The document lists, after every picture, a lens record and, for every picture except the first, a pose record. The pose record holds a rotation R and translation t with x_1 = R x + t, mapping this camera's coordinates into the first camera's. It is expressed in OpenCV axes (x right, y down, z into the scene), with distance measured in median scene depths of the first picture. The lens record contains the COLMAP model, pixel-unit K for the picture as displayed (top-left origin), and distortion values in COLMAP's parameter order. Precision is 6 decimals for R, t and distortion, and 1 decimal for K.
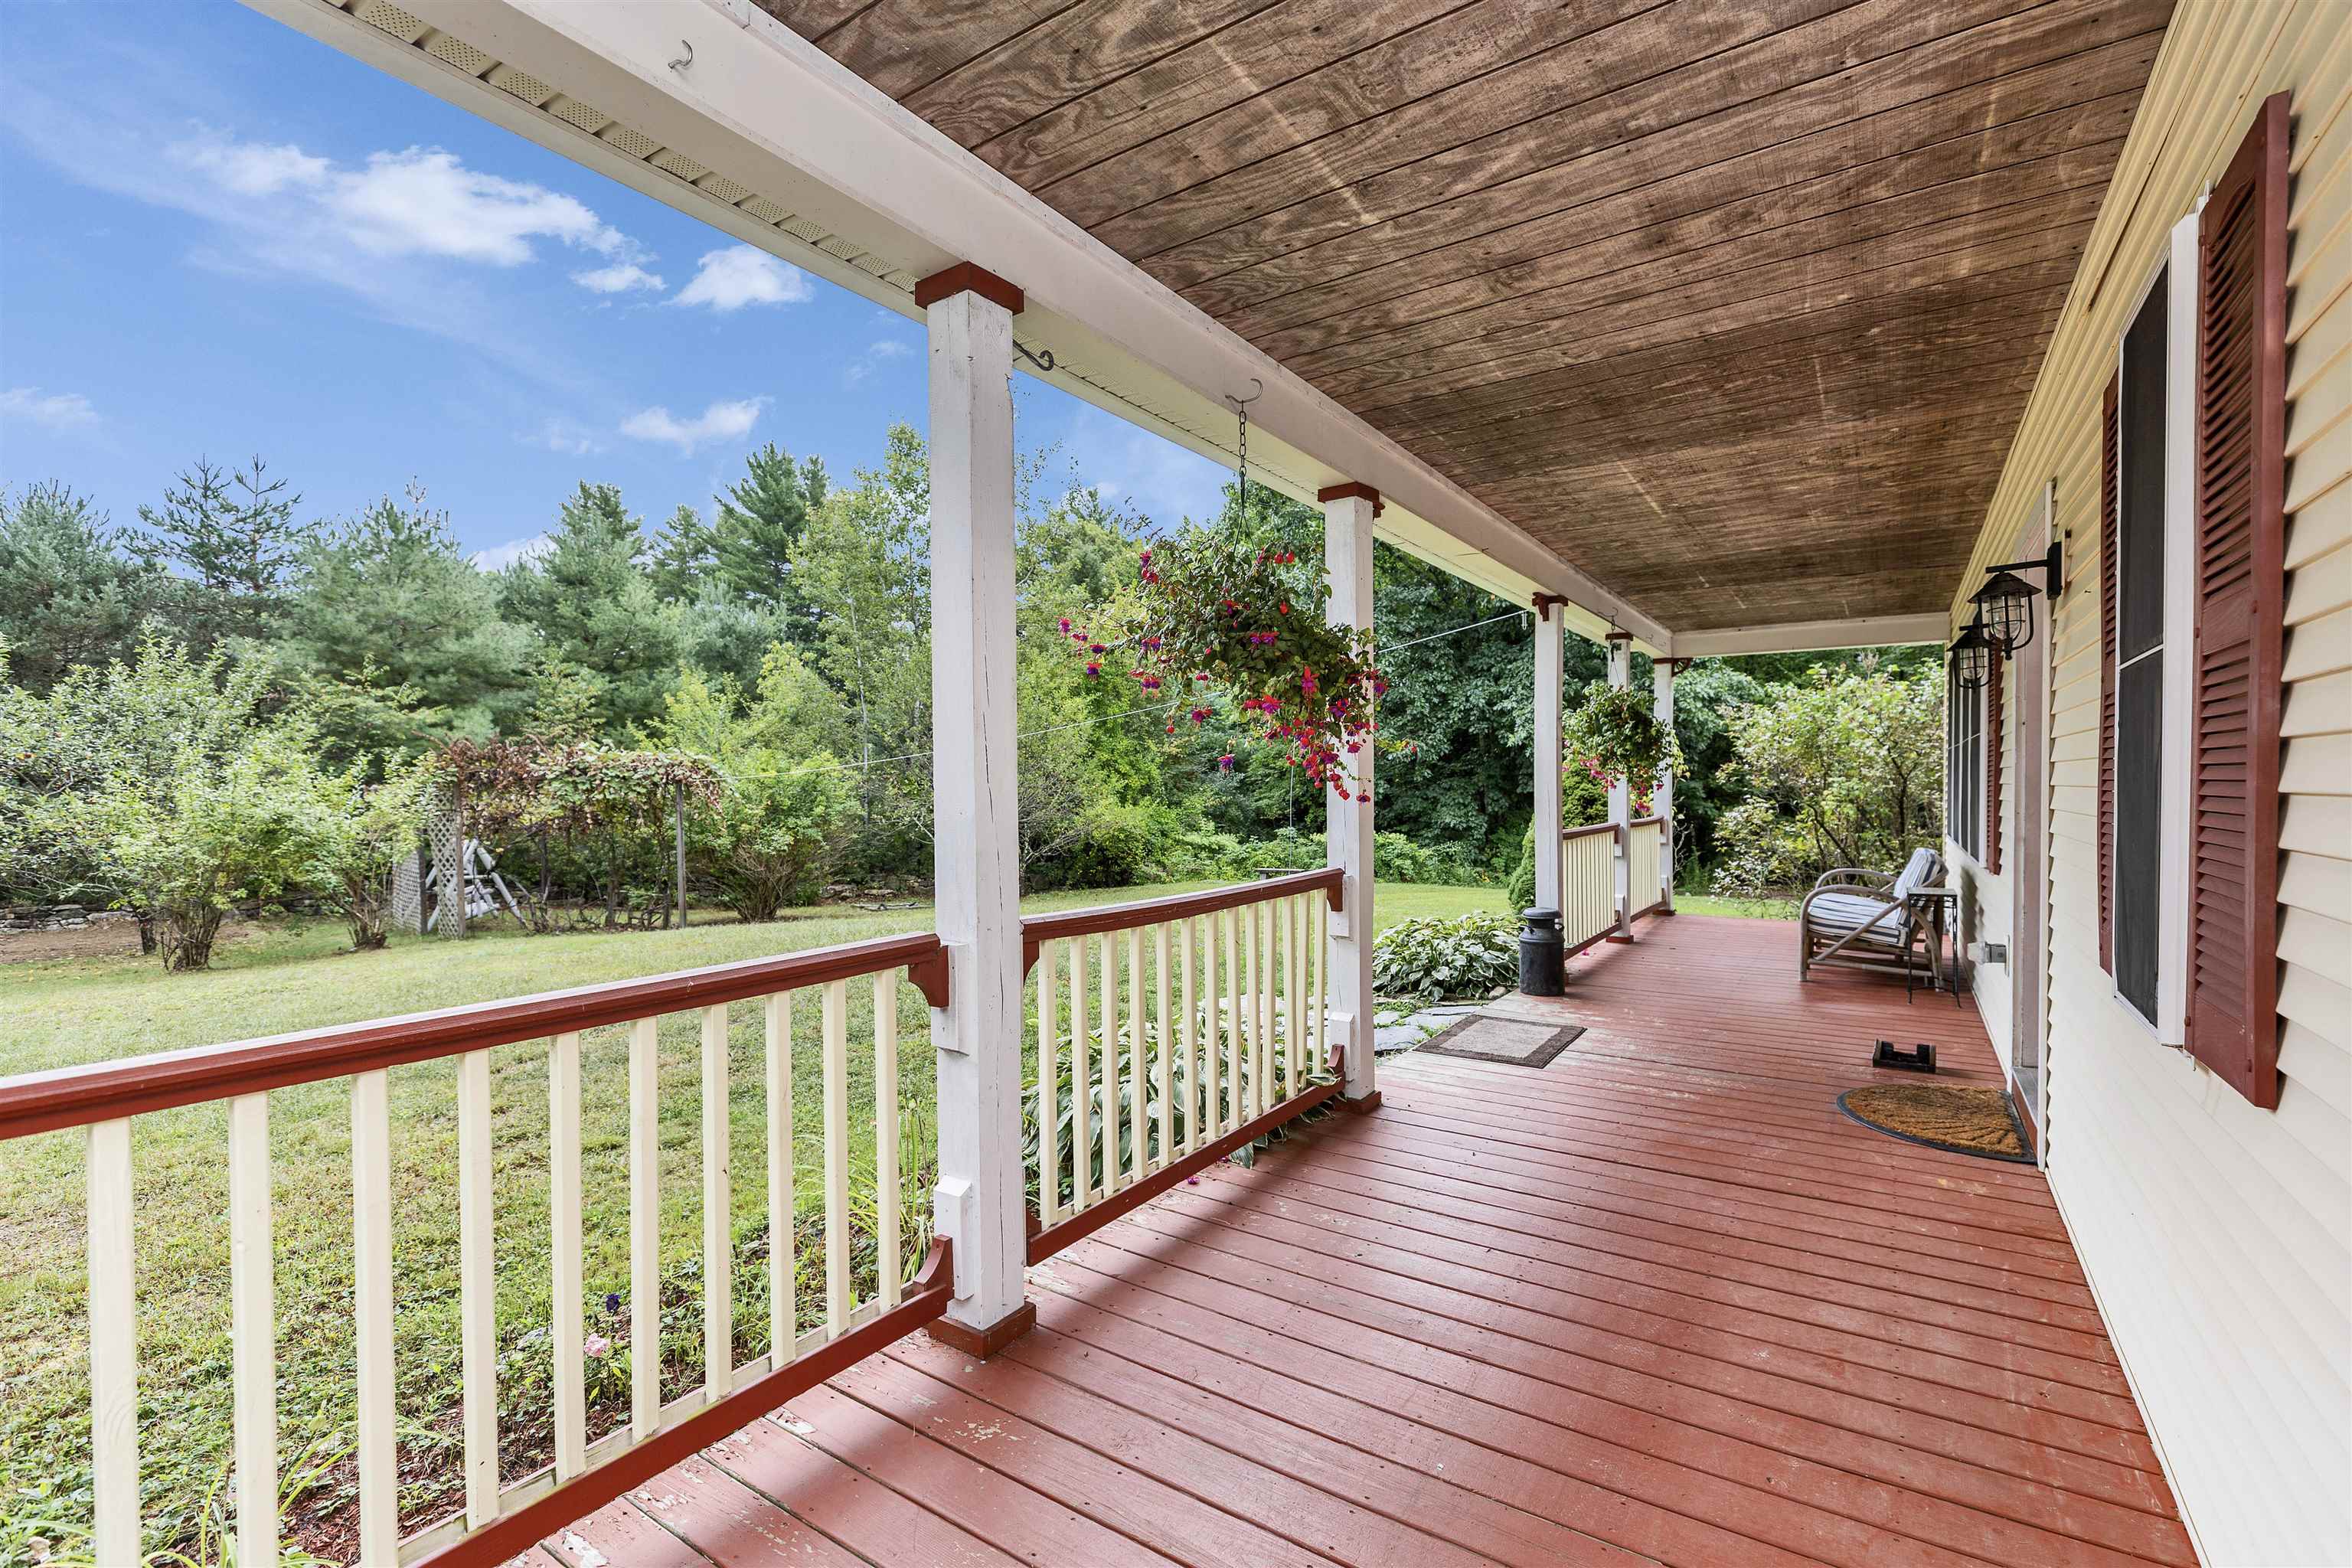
lens RADIAL K [[1087.1, 0, 1167.5], [0, 1087.1, 789.4], [0, 0, 1]] dist [0.002626, 0.000001]
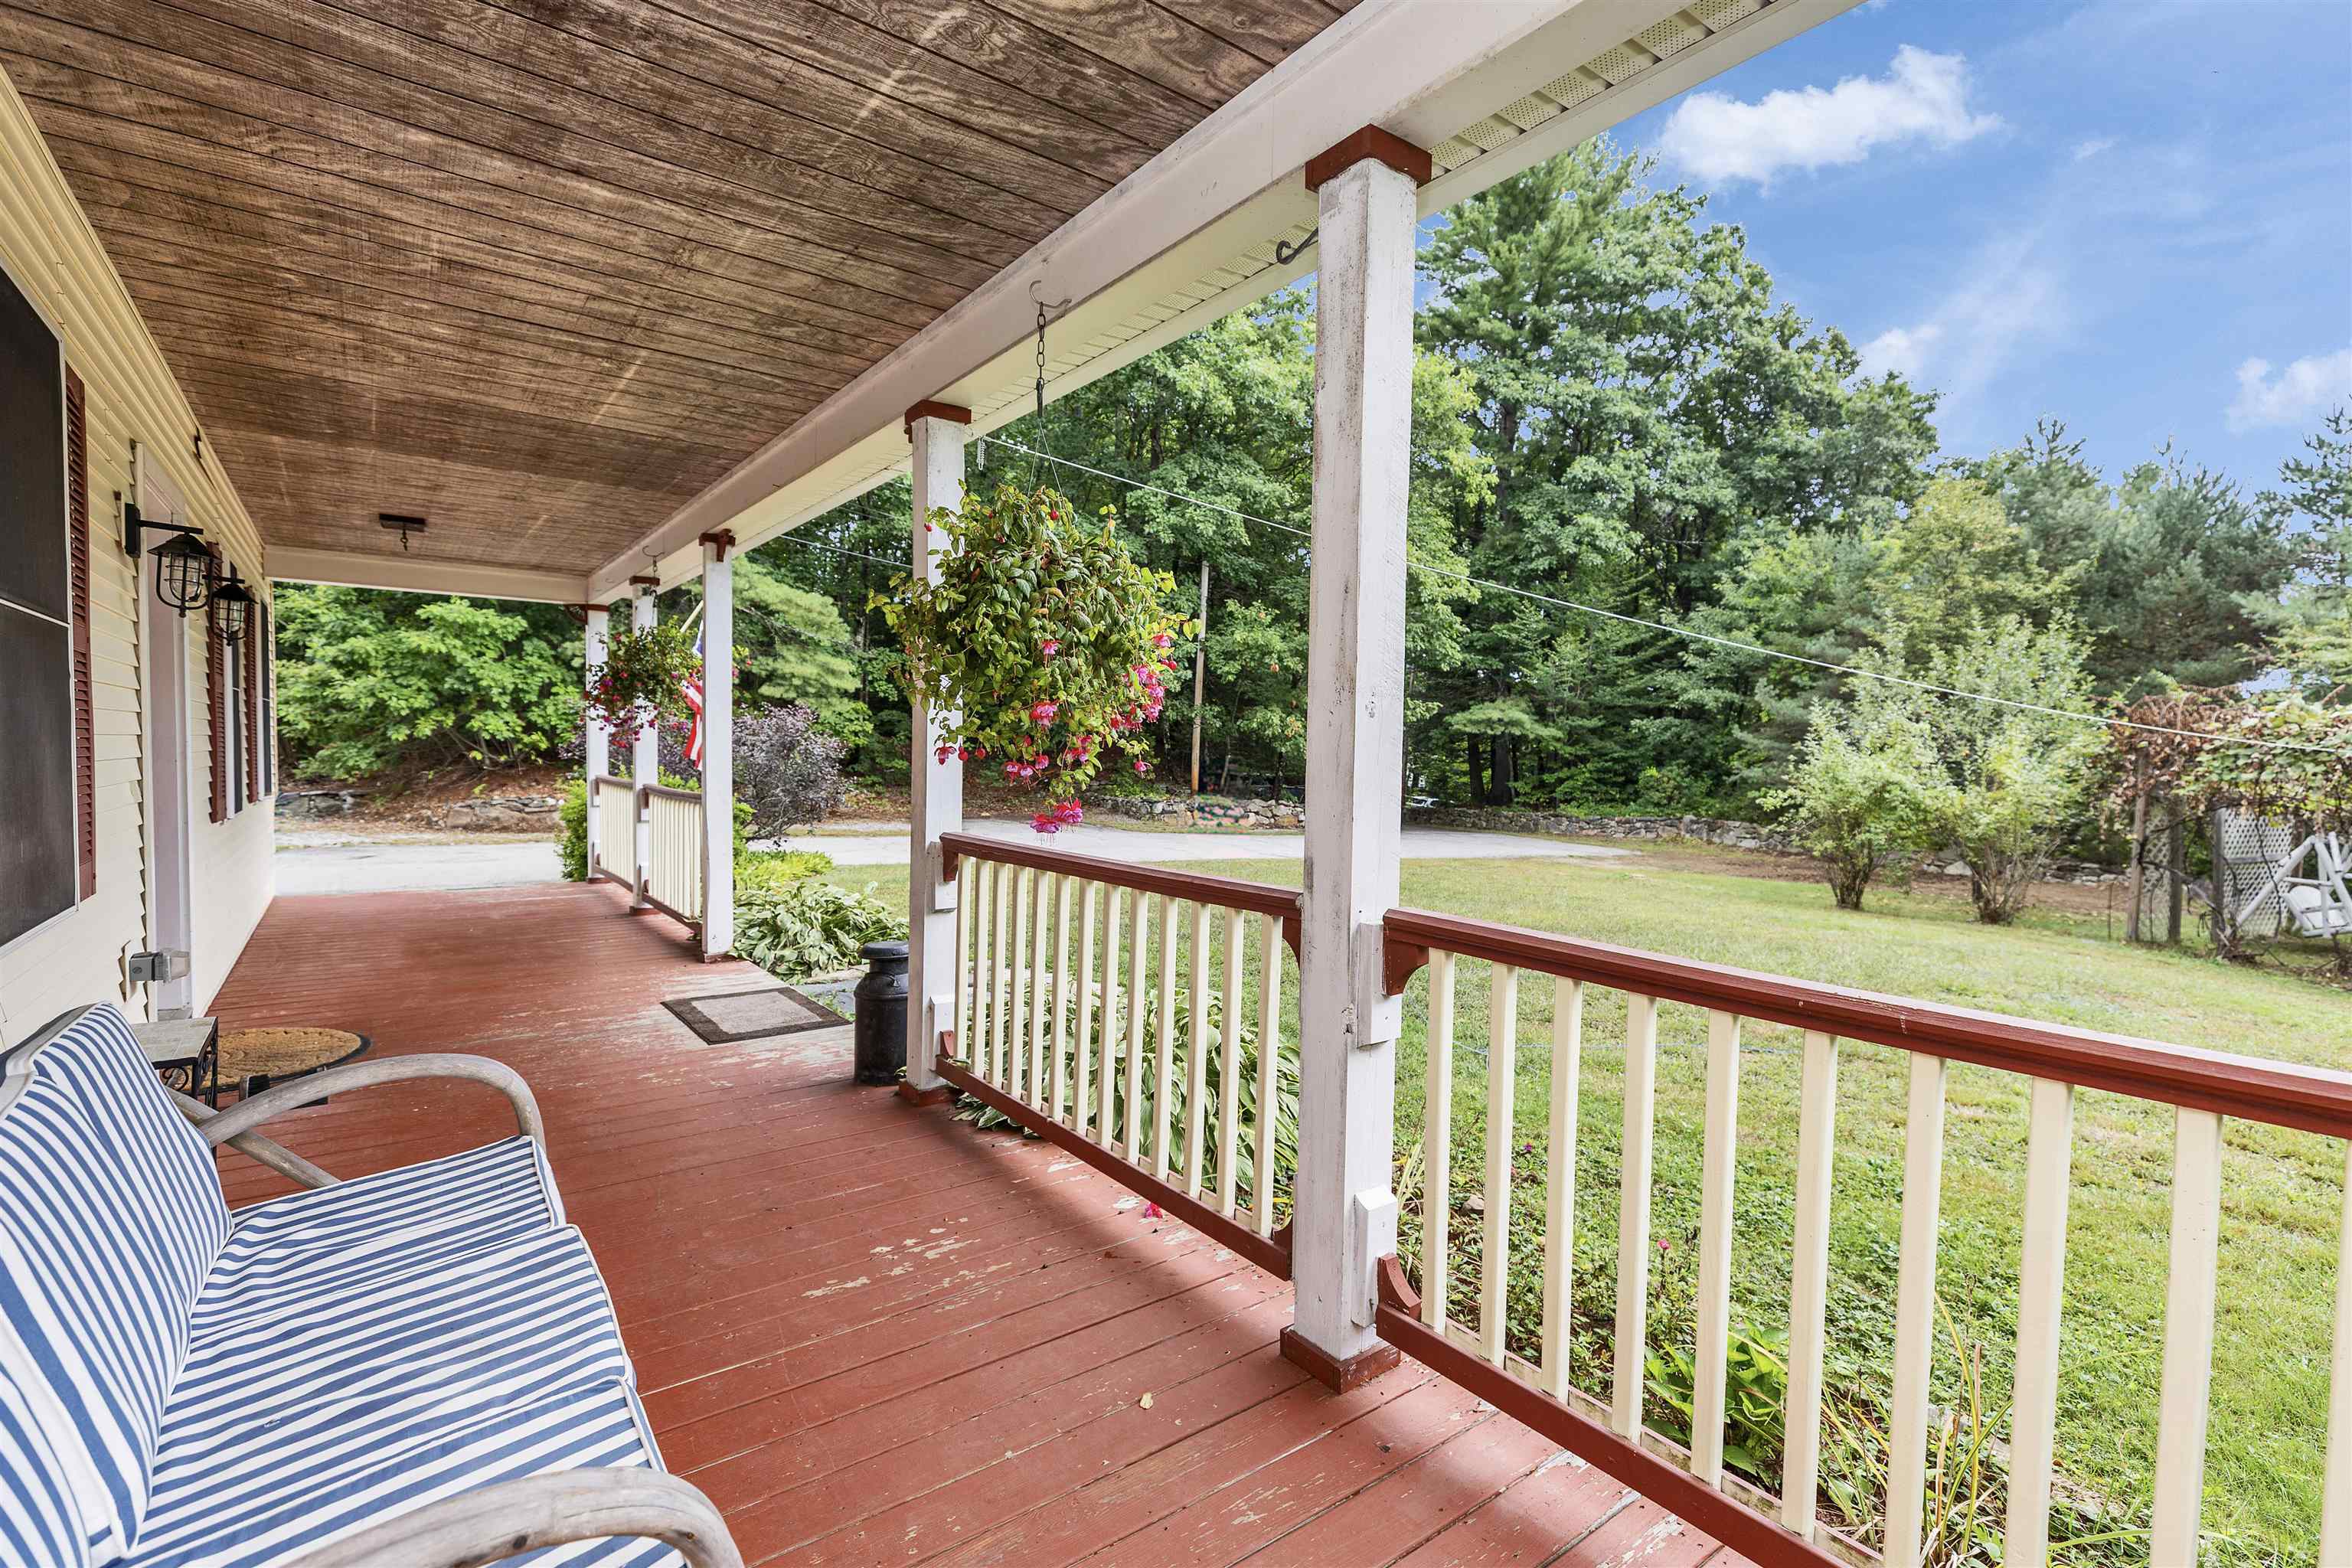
lens RADIAL K [[1087.1, 0, 1167.5], [0, 1087.1, 789.4], [0, 0, 1]] dist [0.002626, 0.000001]
pose [[-0.315434, 0.036338, -0.948251, 0.837477], [-0.029250, 0.998419, 0.047990, -0.019532], [0.948496, 0.042874, -0.313873, 1.271129]]
